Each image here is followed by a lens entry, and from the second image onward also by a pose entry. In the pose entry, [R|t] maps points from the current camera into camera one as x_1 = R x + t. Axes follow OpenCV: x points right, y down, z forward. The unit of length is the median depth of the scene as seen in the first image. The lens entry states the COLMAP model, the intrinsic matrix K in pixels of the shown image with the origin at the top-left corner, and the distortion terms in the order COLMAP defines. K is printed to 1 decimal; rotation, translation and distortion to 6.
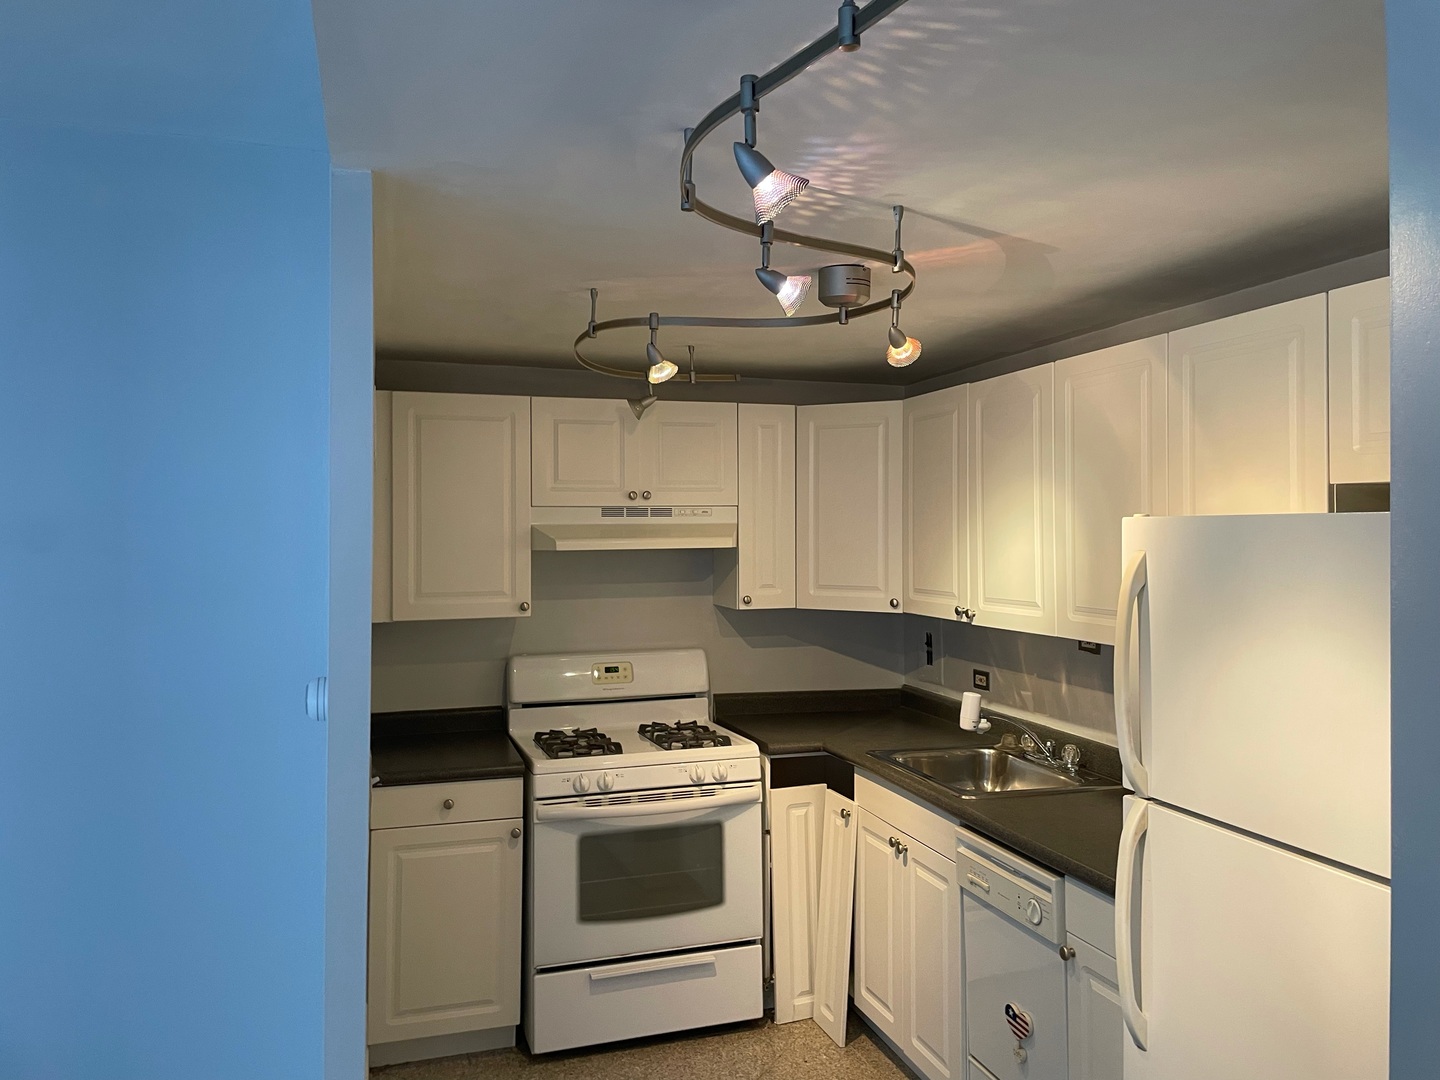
lens RADIAL K [[1096.7, 0, 737.7], [0, 1096.7, 509.6], [0, 0, 1]] dist [0.097204, -0.129779]
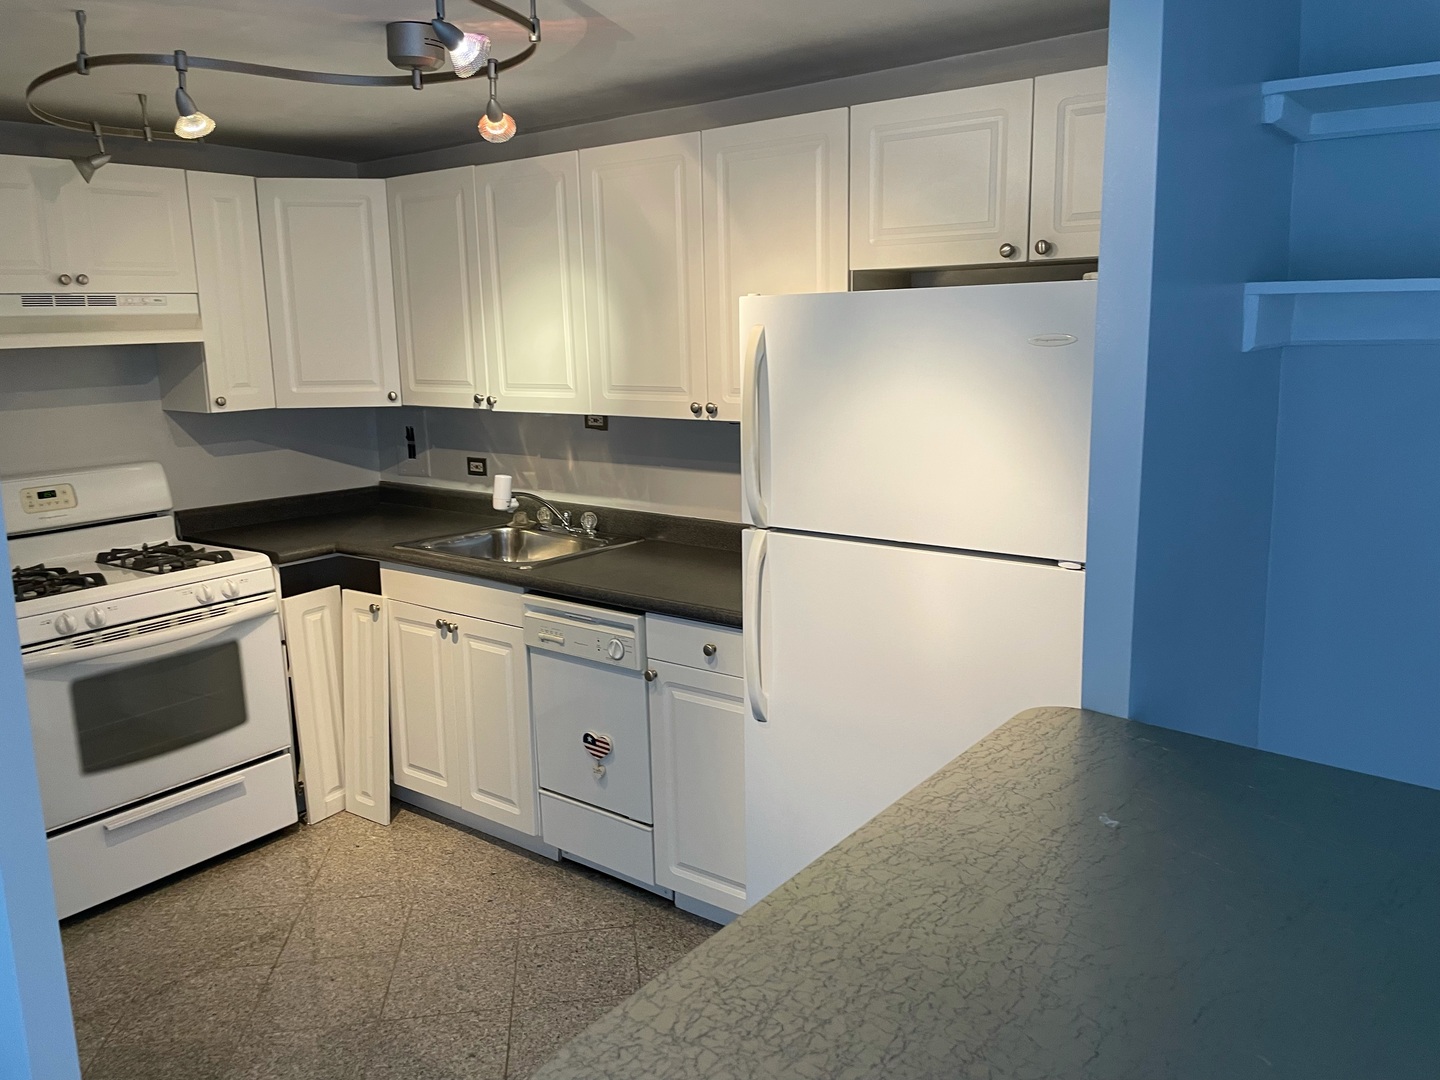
lens RADIAL K [[1096.7, 0, 737.7], [0, 1096.7, 509.6], [0, 0, 1]] dist [0.097204, -0.129779]
pose [[0.818801, -0.110215, 0.563398, -0.188087], [0.008638, 0.983652, 0.179874, 0.011161], [-0.574013, -0.142414, 0.806367, 0.021695]]
